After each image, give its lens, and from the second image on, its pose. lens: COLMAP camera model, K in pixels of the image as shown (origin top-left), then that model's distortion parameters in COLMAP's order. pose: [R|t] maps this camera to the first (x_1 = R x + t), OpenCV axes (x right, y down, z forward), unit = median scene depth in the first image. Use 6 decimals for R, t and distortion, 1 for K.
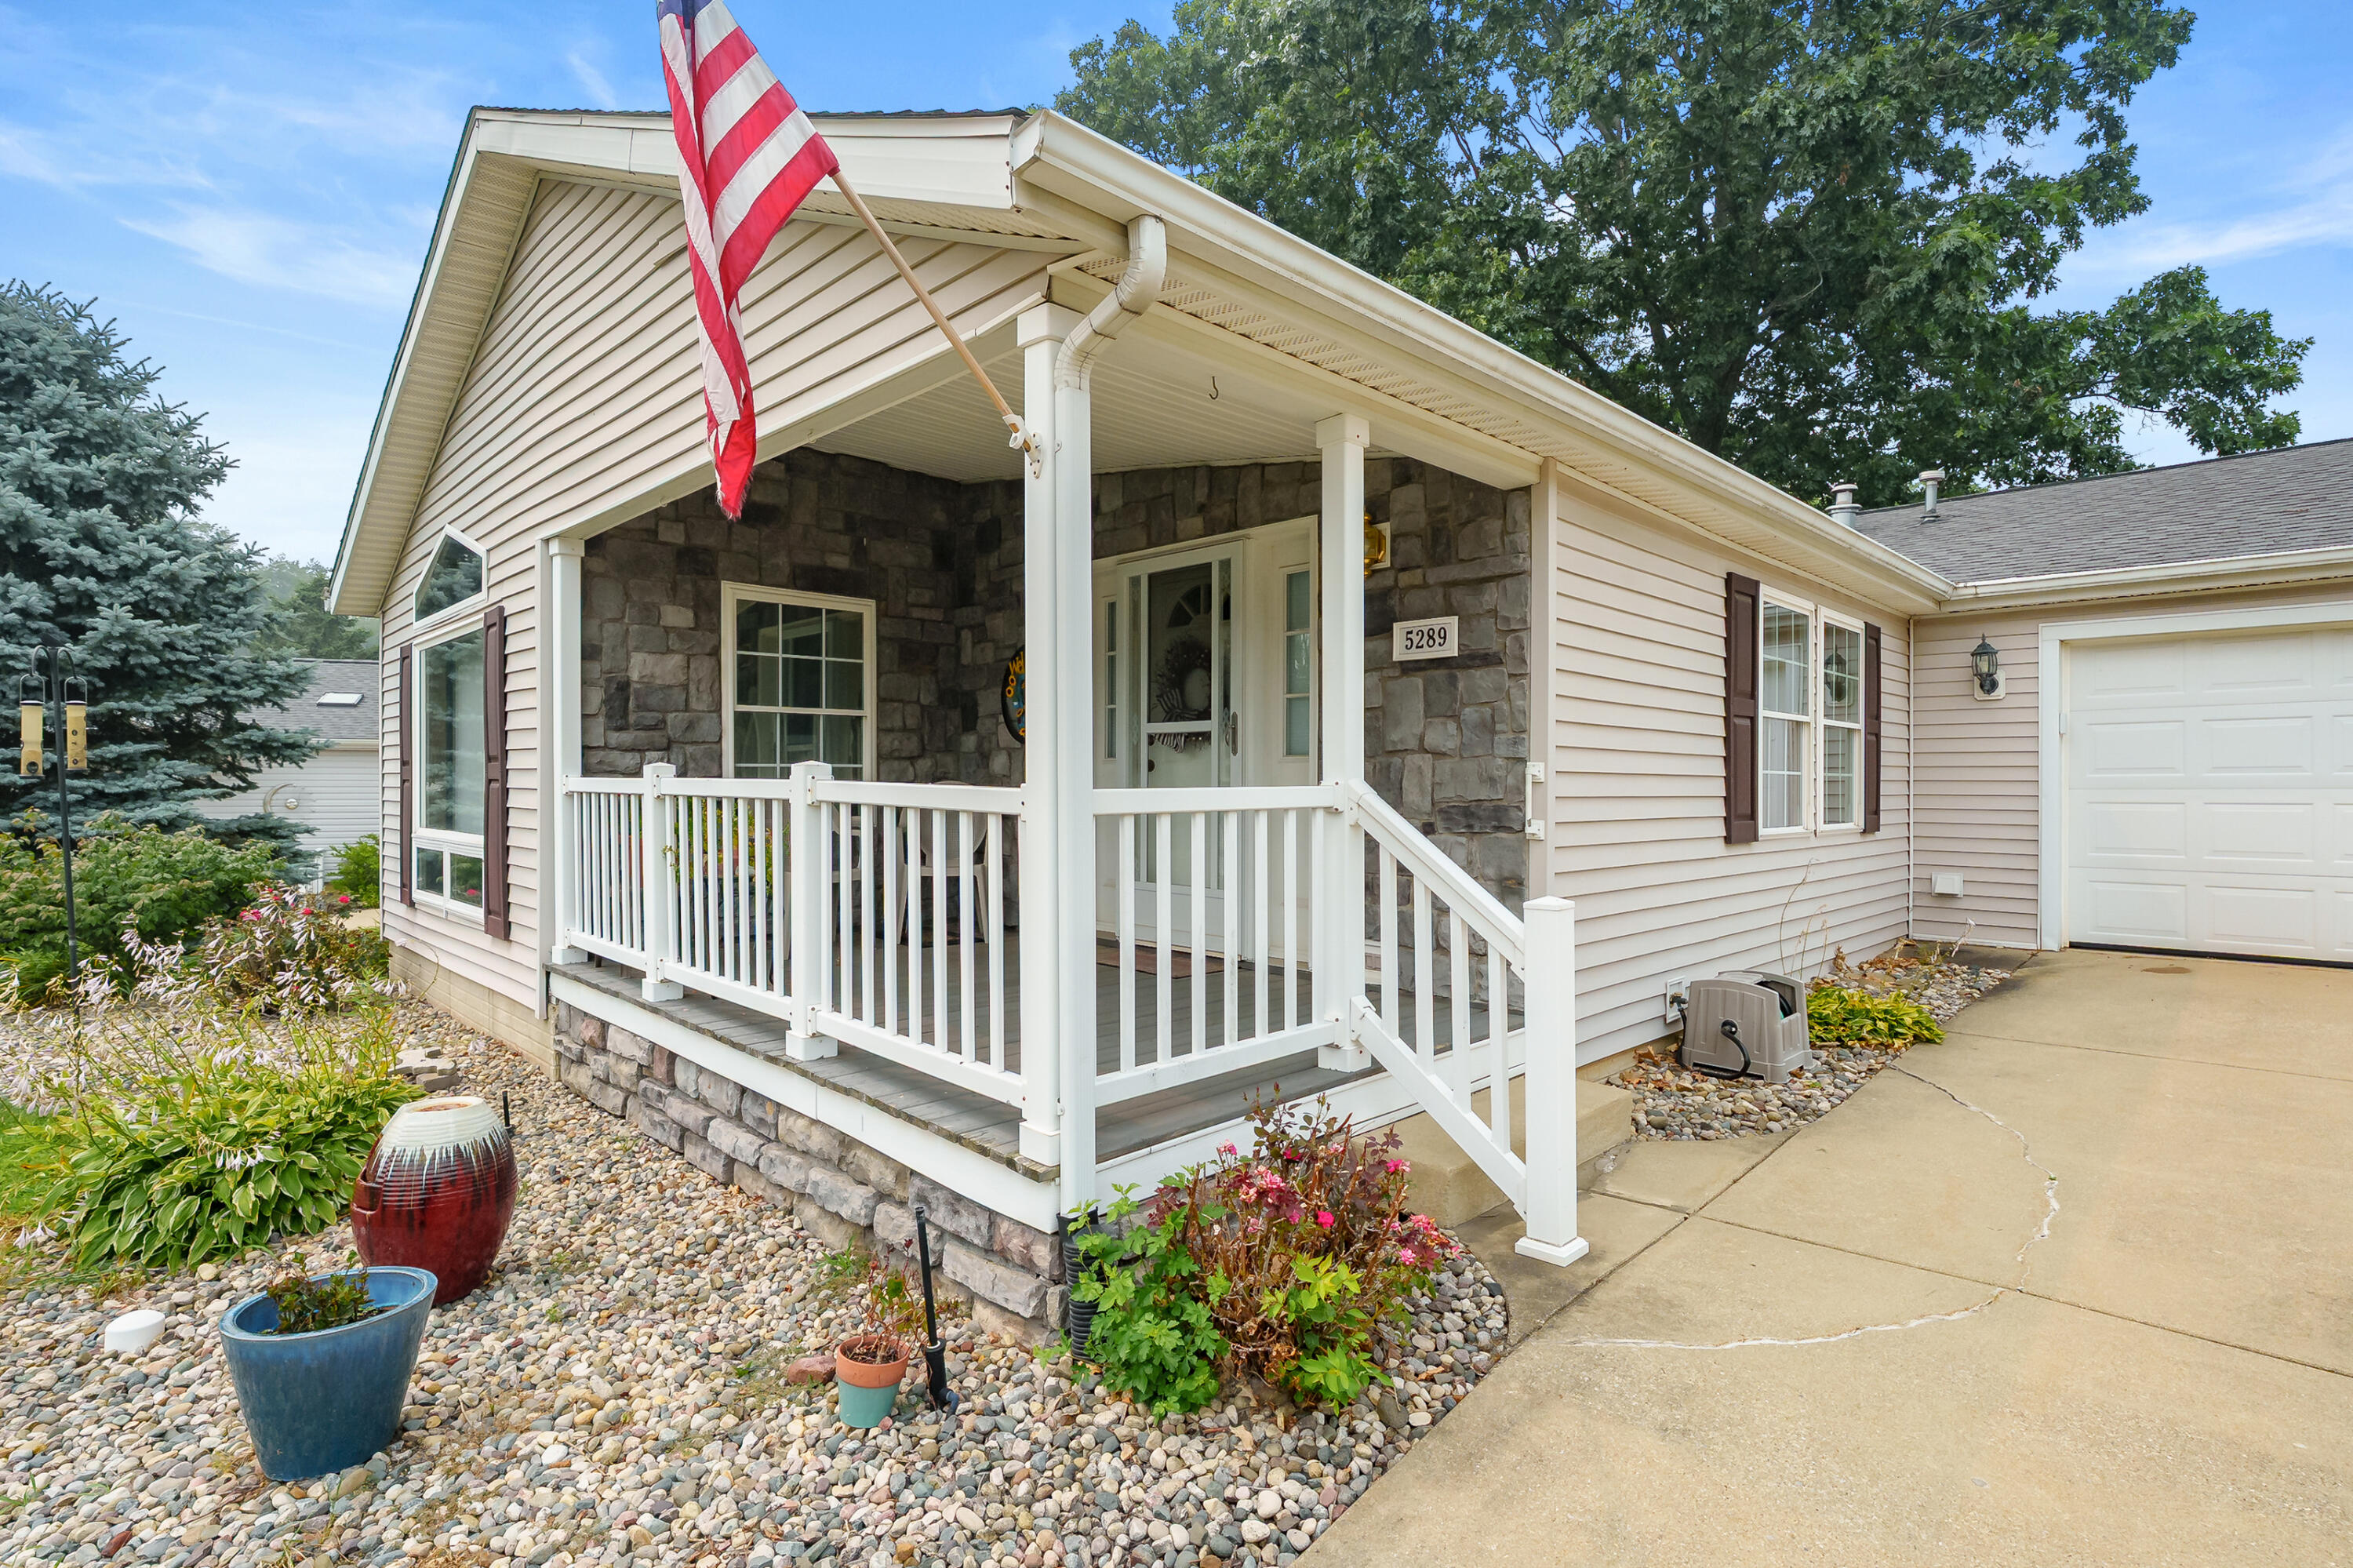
lens RADIAL K [[1145.3, 0, 1181.5], [0, 1145.3, 791.4], [0, 0, 1]] dist [-0.006864, -0.001485]
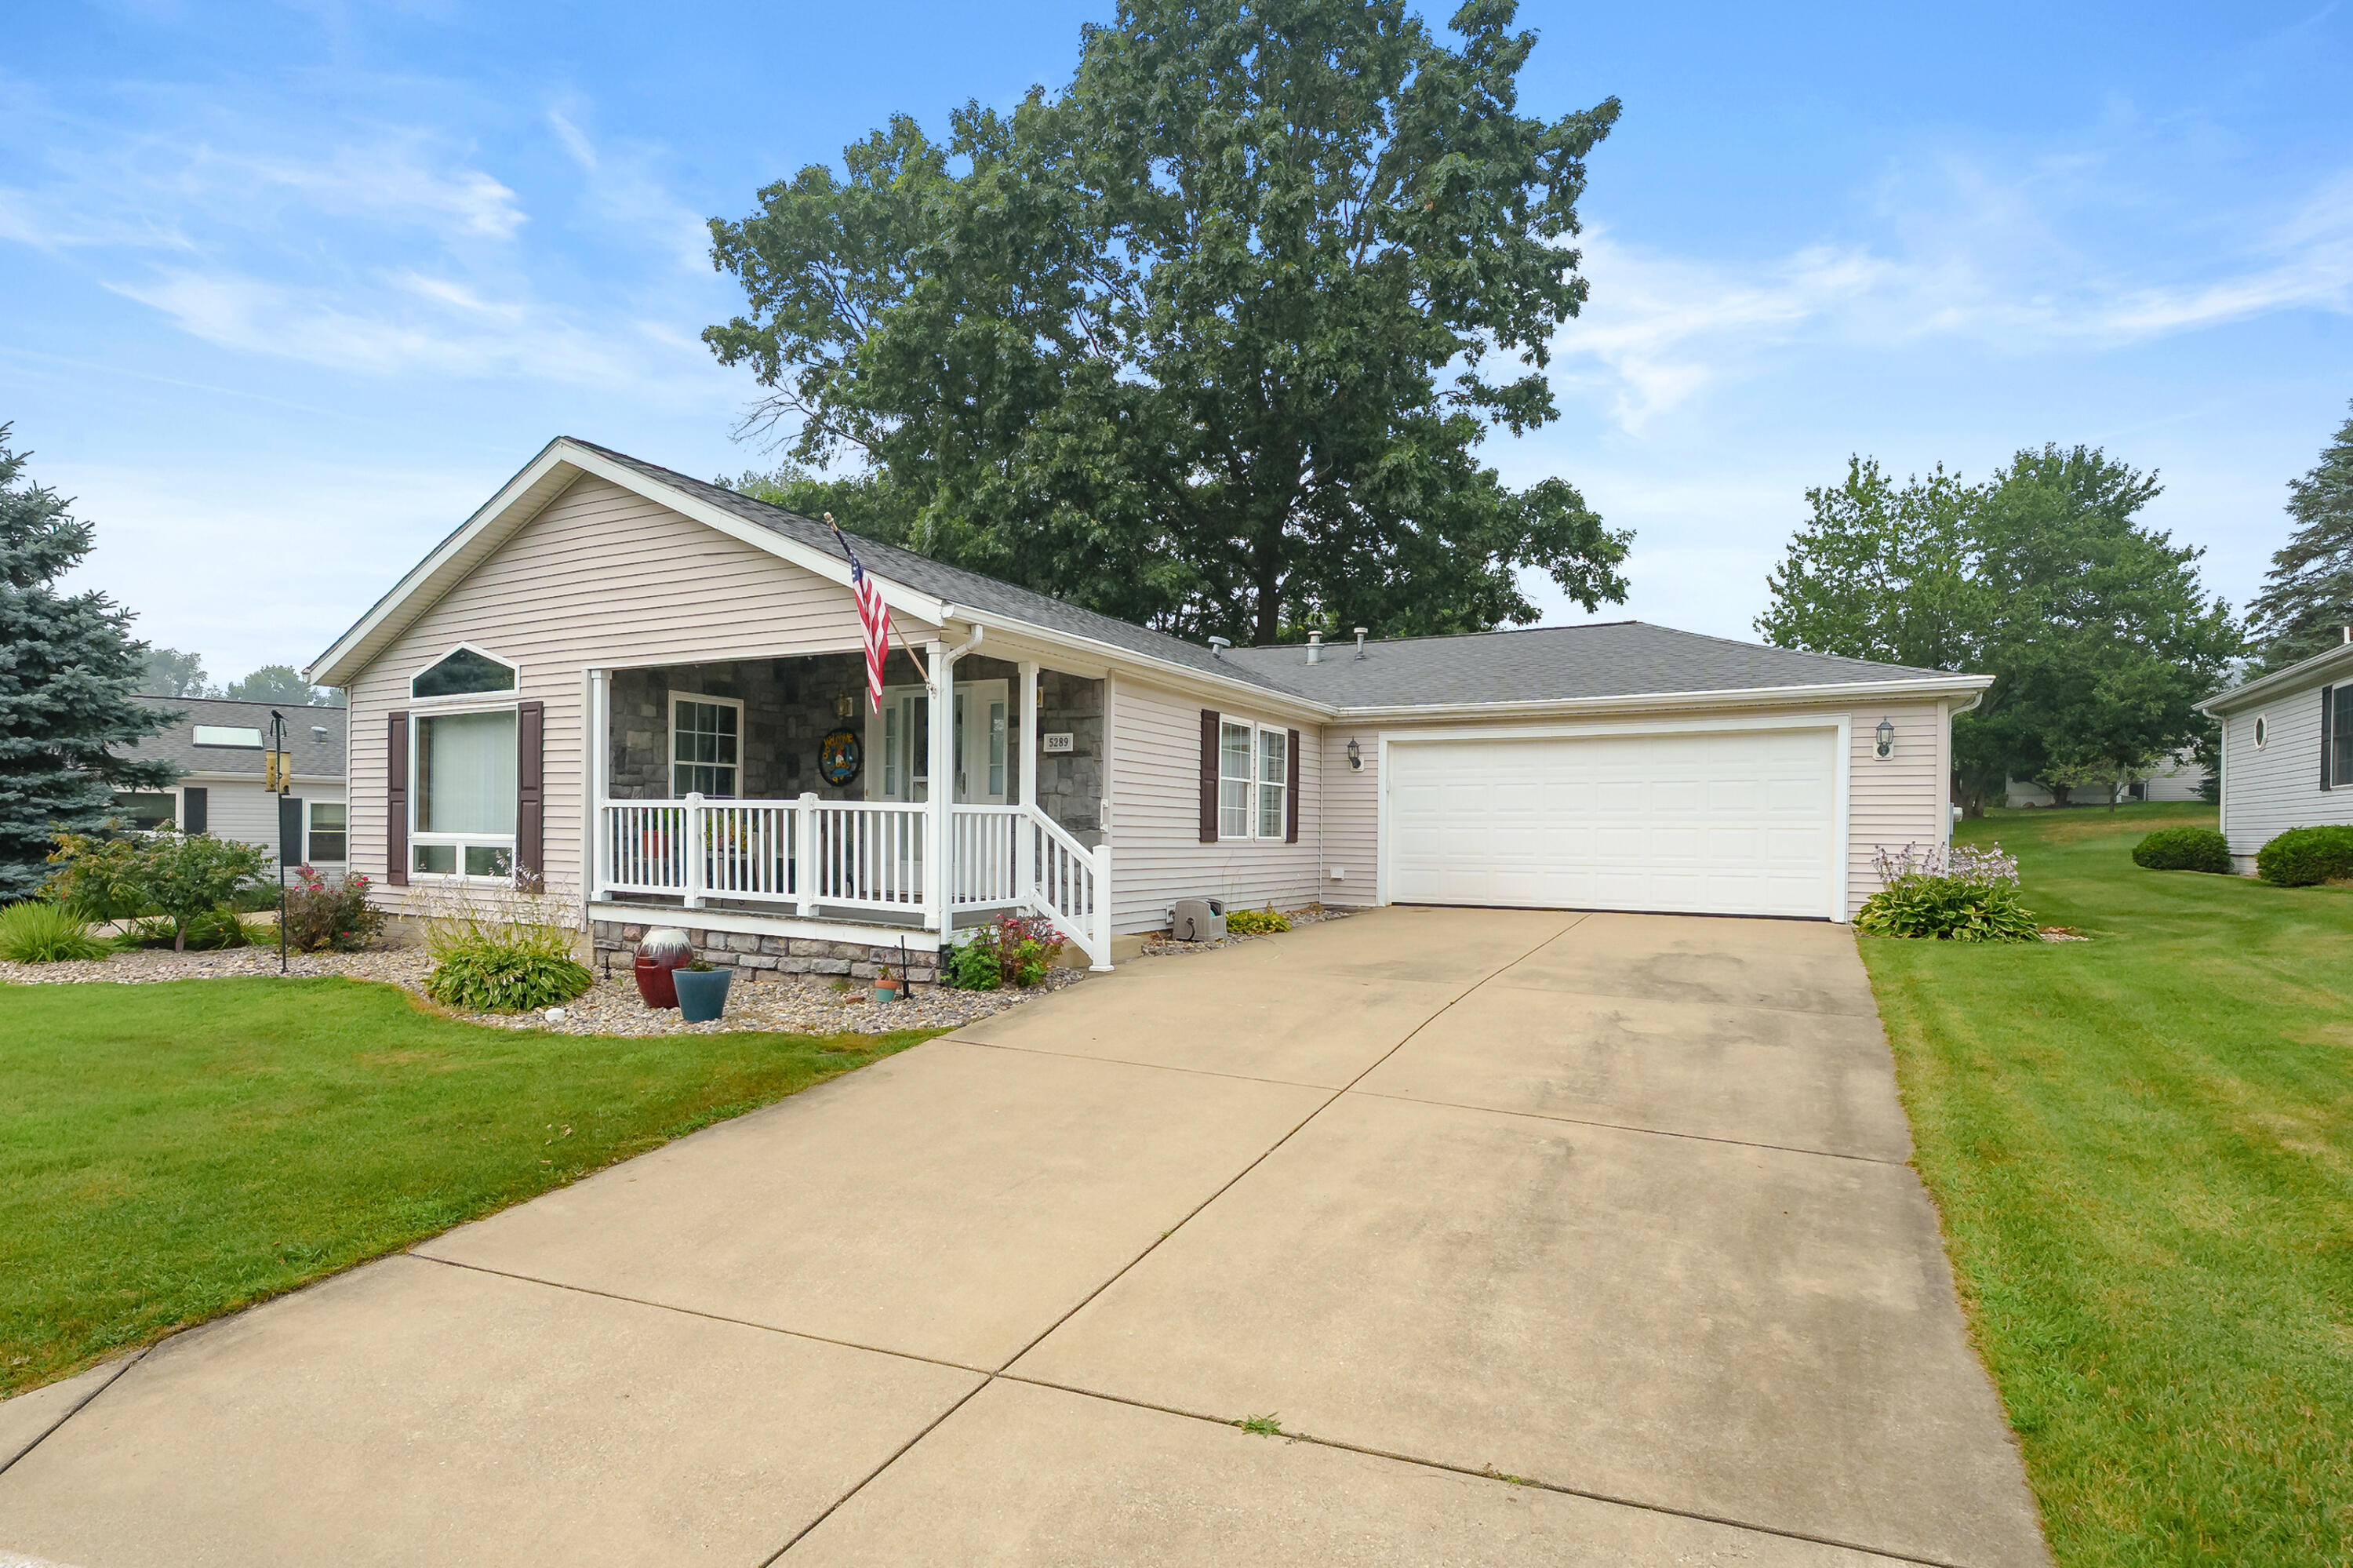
lens RADIAL K [[1181.4, 0, 1093.8], [0, 1181.4, 845.9], [0, 0, 1]] dist [-0.009103, -0.000198]
pose [[0.968614, 0.007280, 0.248465, -0.222357], [-0.009279, 0.999933, 0.006875, 0.038839], [-0.248398, -0.008965, 0.968617, -0.955109]]
